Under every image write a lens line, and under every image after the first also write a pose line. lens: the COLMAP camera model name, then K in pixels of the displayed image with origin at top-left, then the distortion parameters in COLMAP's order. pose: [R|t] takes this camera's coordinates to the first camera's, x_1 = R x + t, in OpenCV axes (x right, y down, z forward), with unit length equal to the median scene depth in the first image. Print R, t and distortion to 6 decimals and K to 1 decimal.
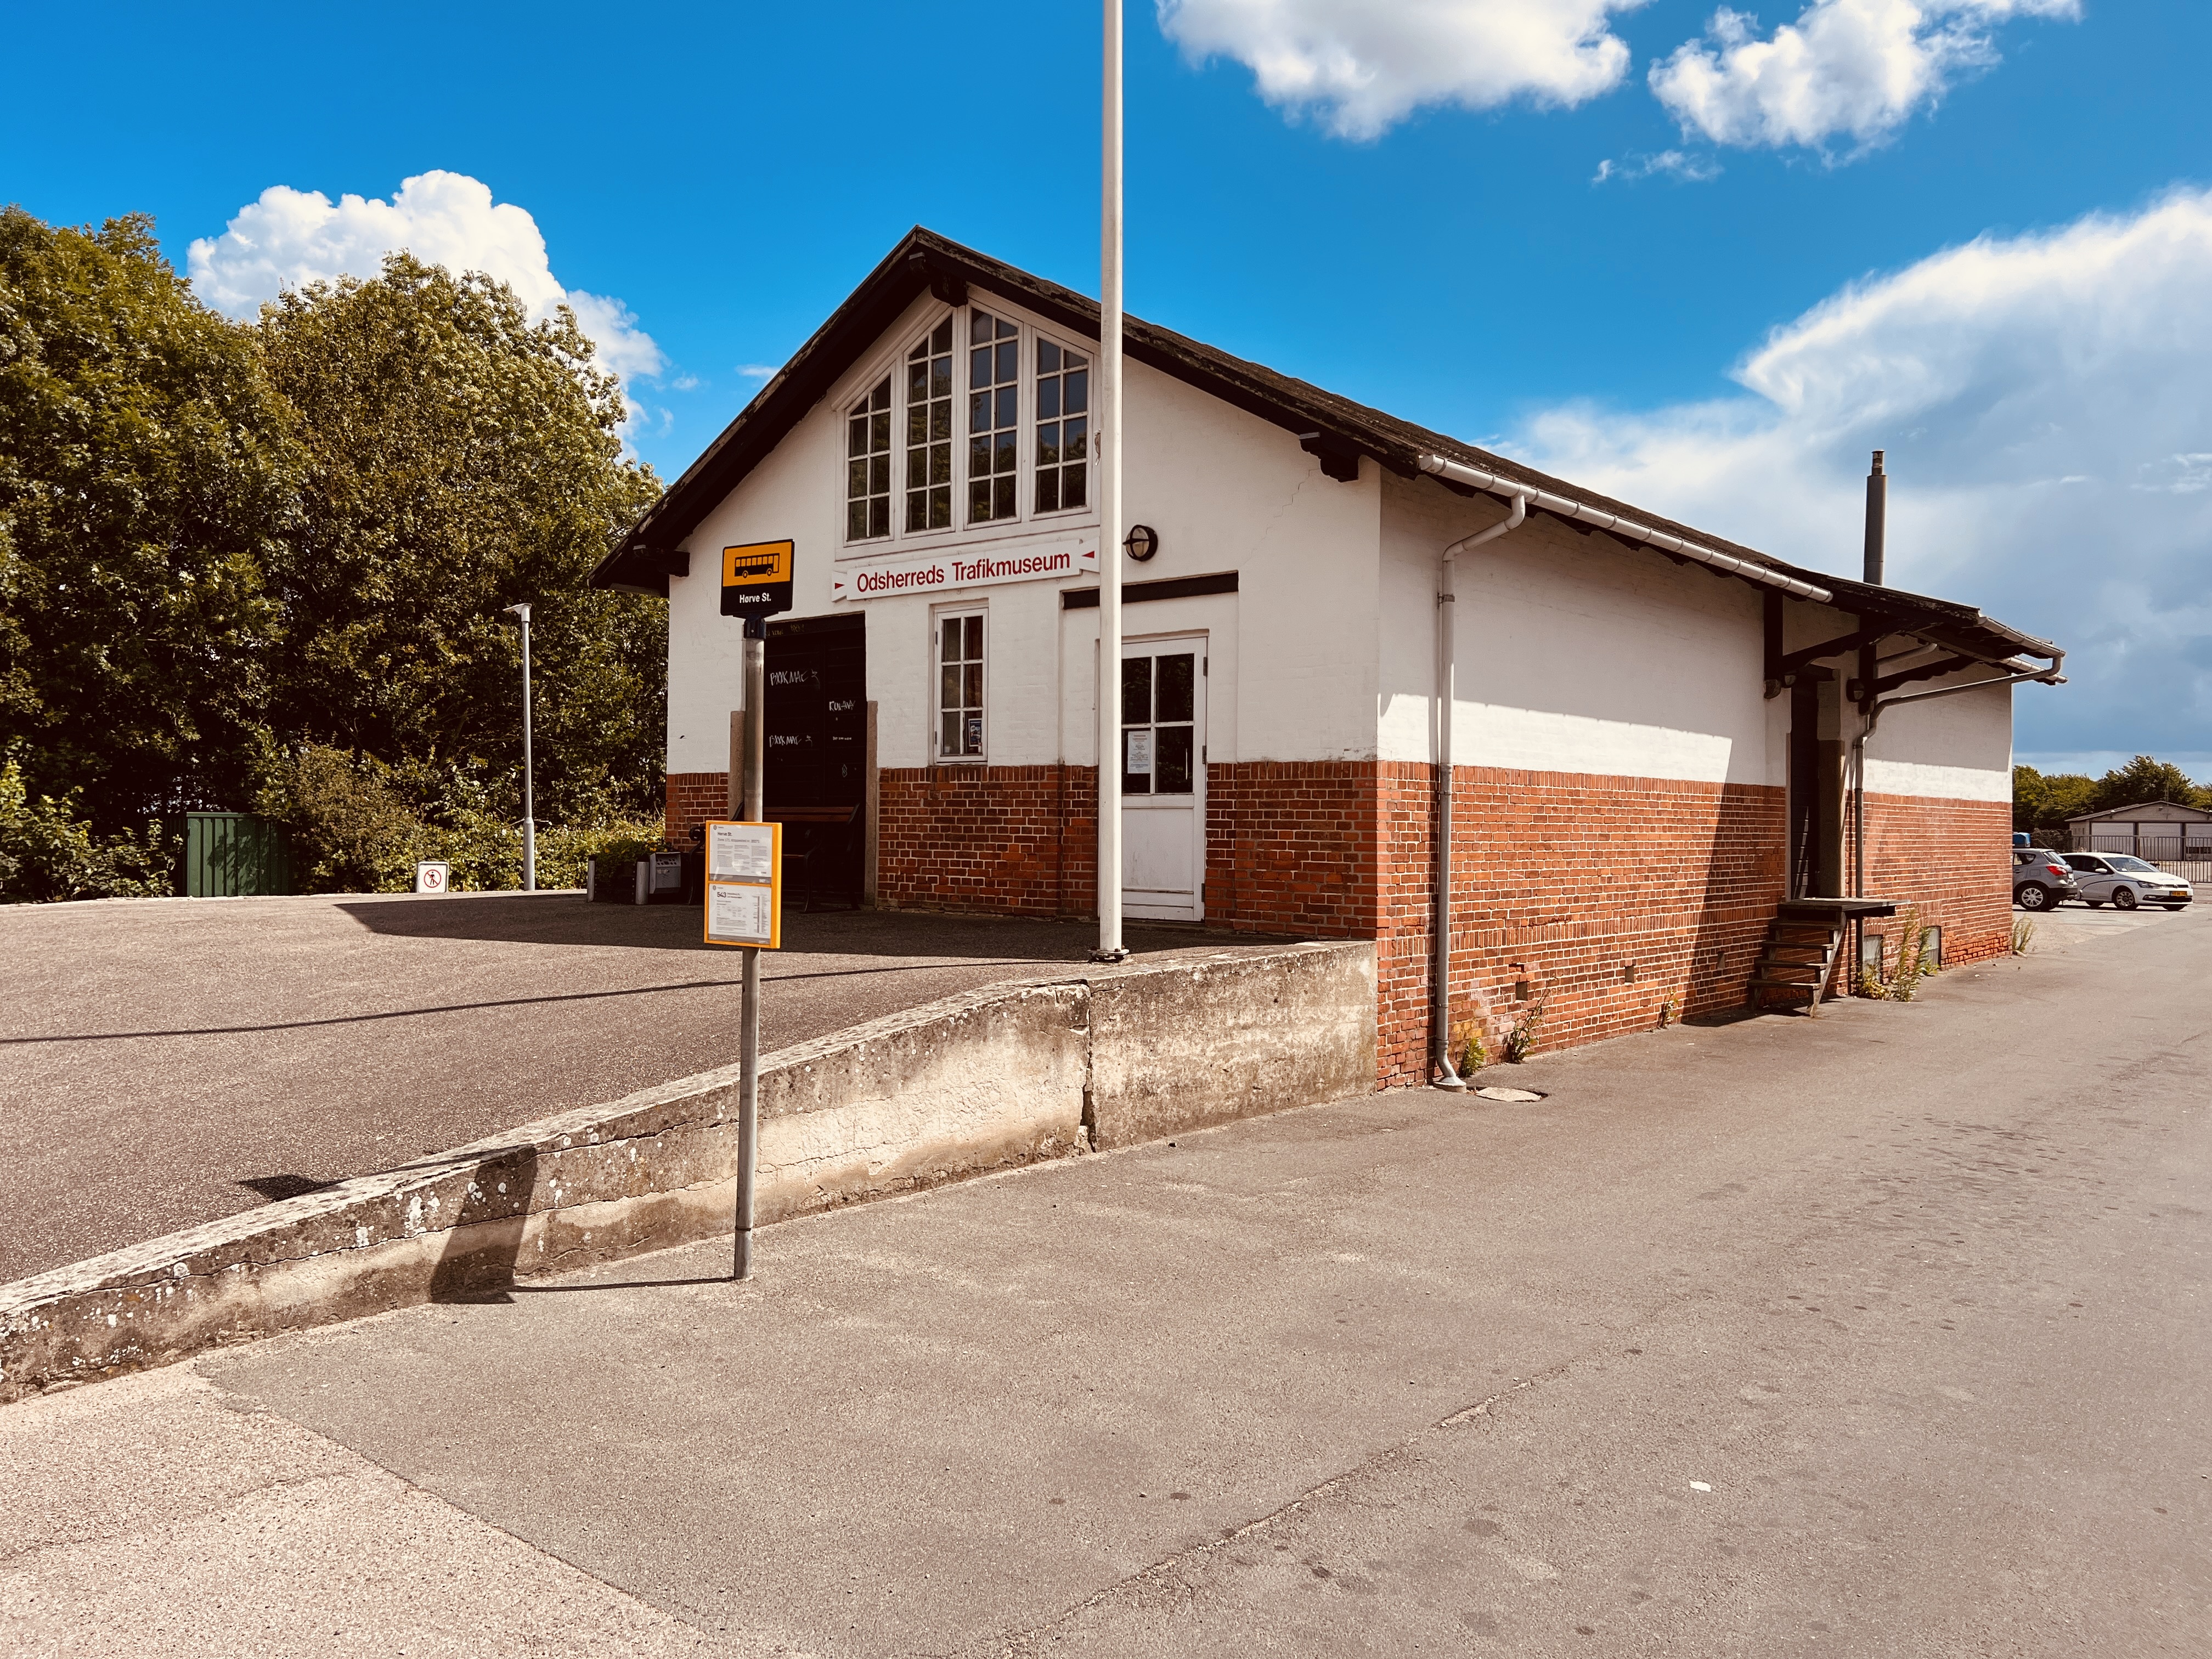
lens RADIAL K [[1602.5, 0, 1106.0], [0, 1602.5, 829.5], [0, 0, 1]] dist [0.110629, -0.165271]
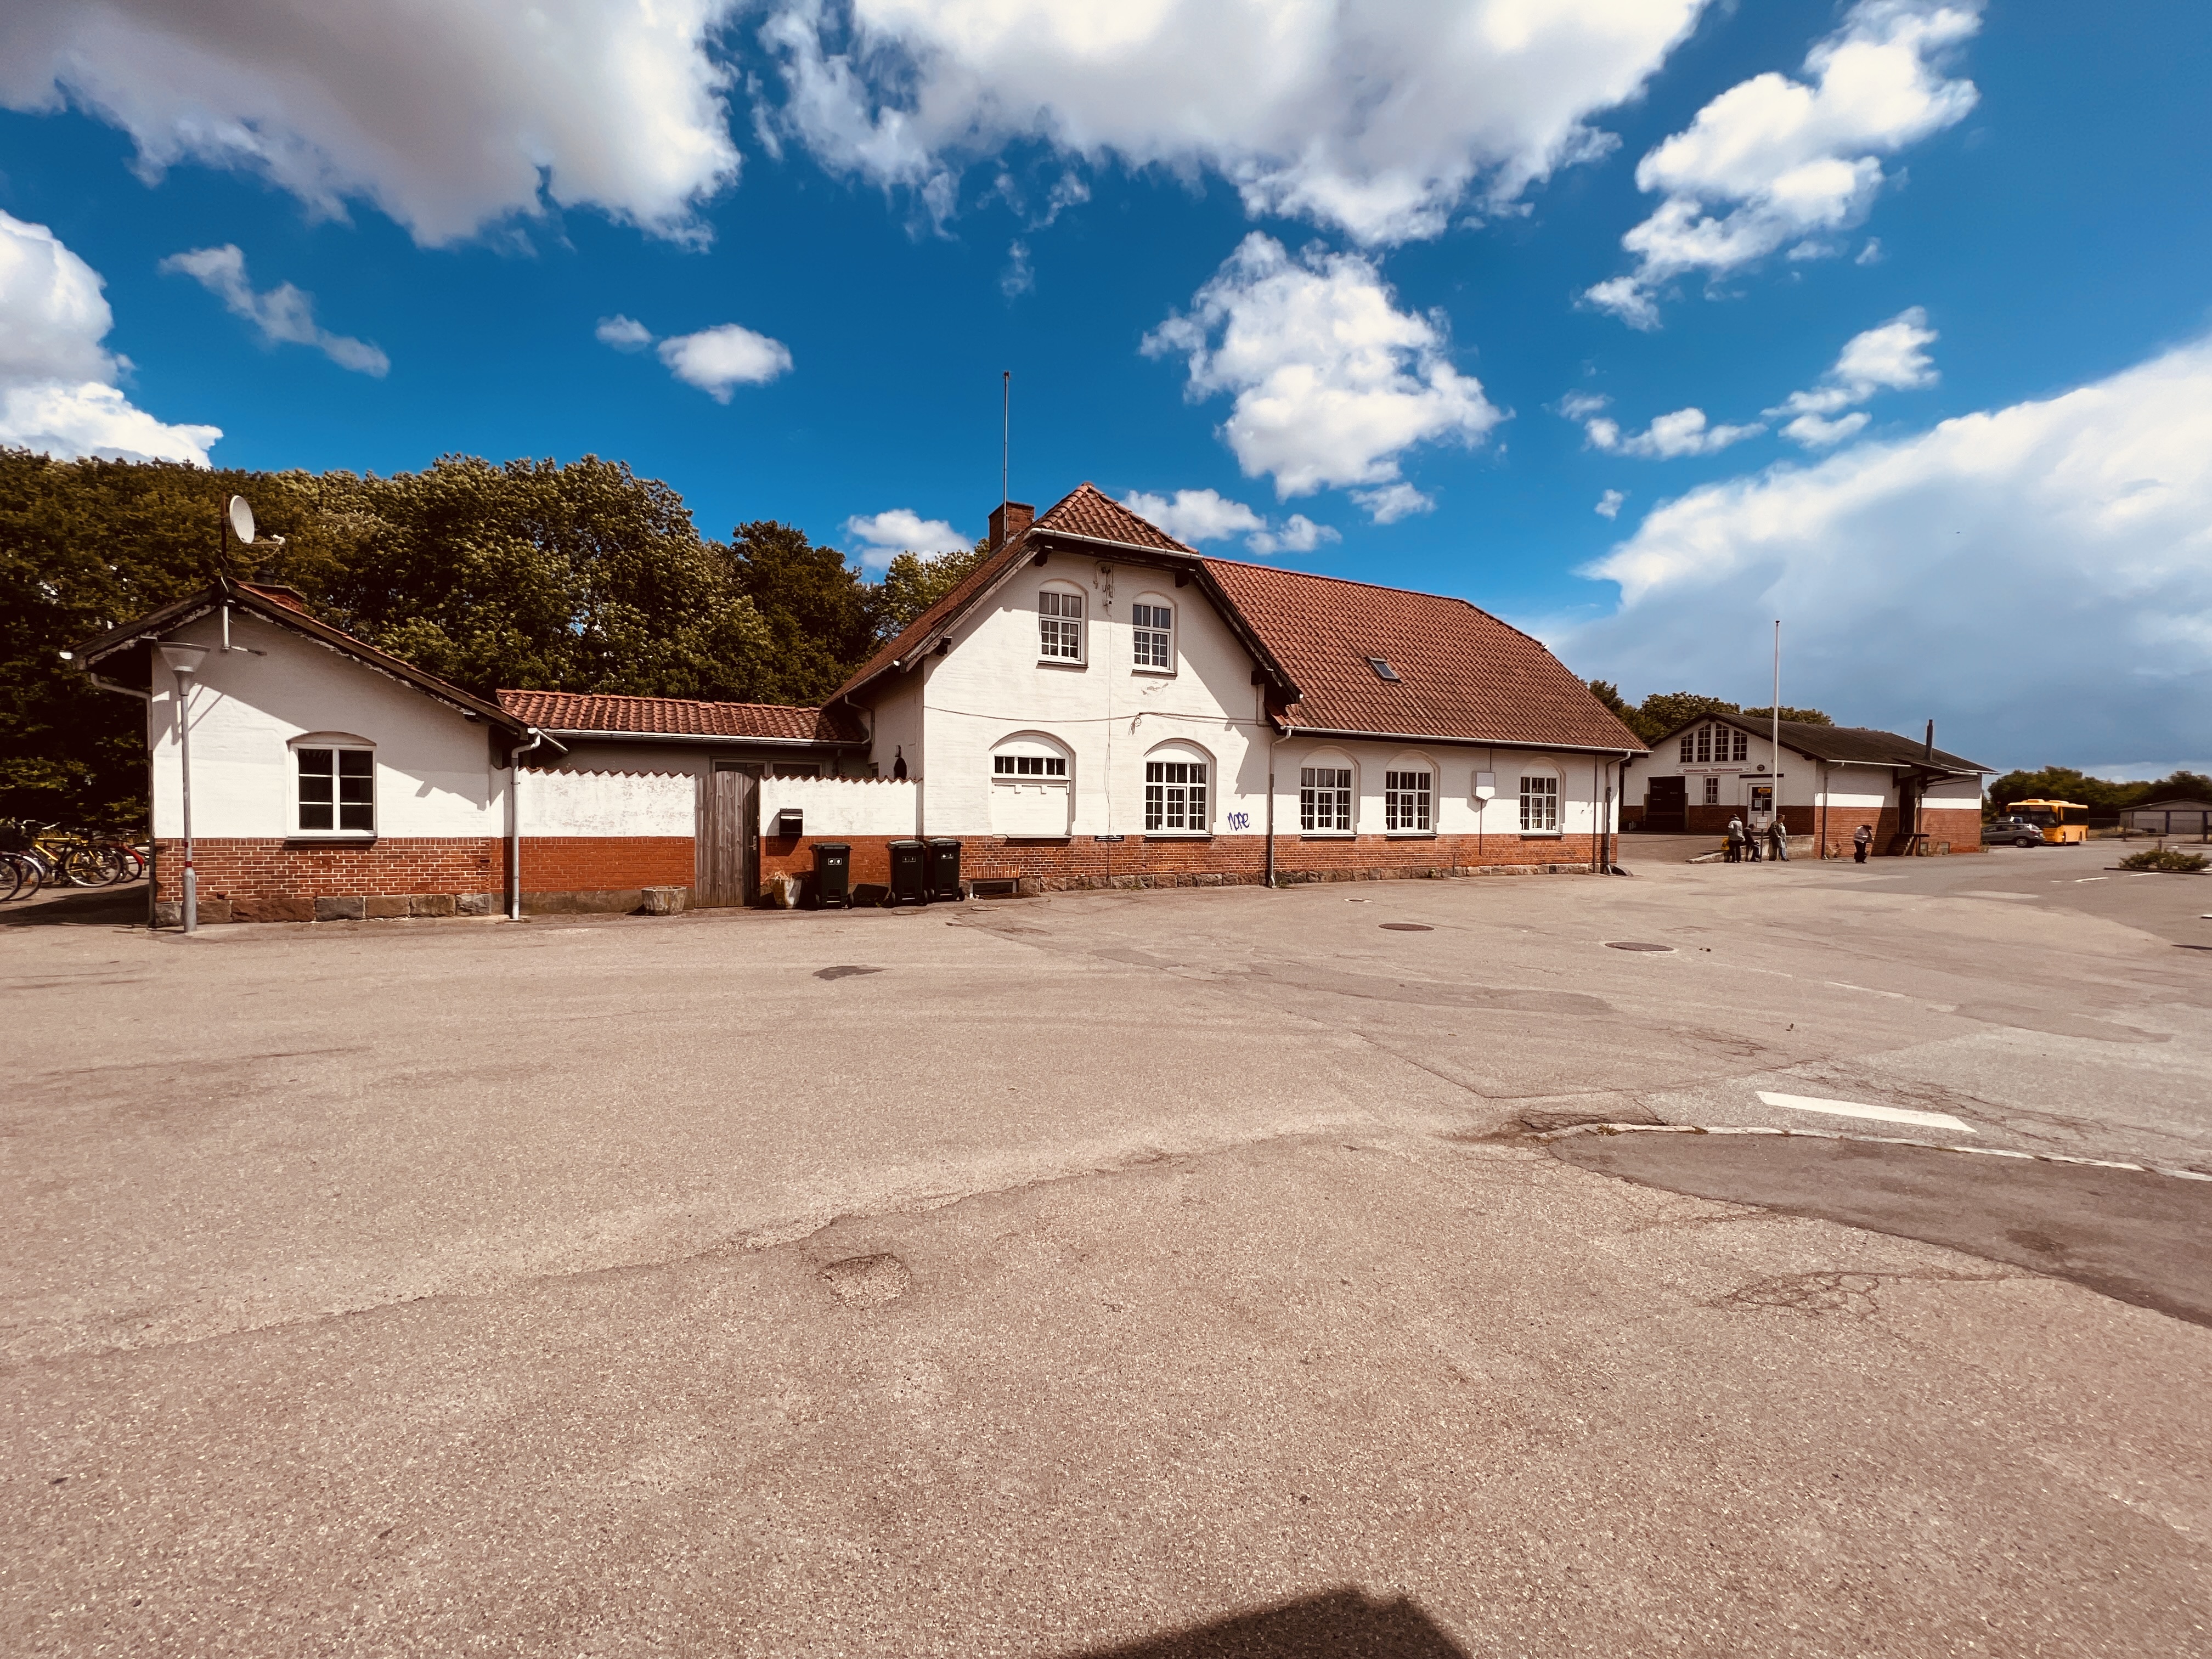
lens RADIAL K [[899.9, 0, 1106.0], [0, 899.9, 829.5], [0, 0, 1]] dist [0.009965, -0.000049]
pose [[0.944391, 0.007634, -0.328737, -1.023401], [-0.001737, 0.999832, 0.018228, -0.009350], [0.328821, -0.016643, 0.944246, -2.587409]]
